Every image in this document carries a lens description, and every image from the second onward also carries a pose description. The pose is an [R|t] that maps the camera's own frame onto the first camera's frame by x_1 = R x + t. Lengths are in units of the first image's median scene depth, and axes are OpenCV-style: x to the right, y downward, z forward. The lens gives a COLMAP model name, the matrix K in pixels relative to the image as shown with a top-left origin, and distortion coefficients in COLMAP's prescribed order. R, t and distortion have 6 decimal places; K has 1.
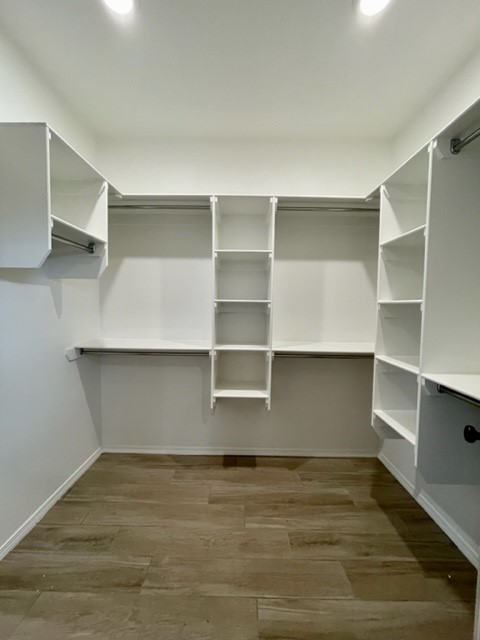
lens RADIAL K [[256.8, 0, 237.9], [0, 256.8, 318.2], [0, 0, 1]] dist [-0.006151, 0.000556]
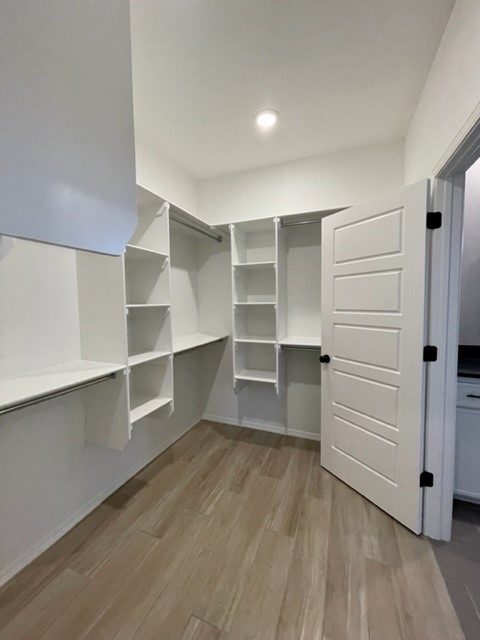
lens RADIAL K [[256.8, 0, 237.9], [0, 256.8, 318.2], [0, 0, 1]] dist [-0.006151, 0.000556]
pose [[0.371870, -0.077897, 0.925011, -0.777538], [0.070114, 0.995983, 0.055687, -0.056556], [-0.925633, 0.044148, 0.375838, 0.400680]]
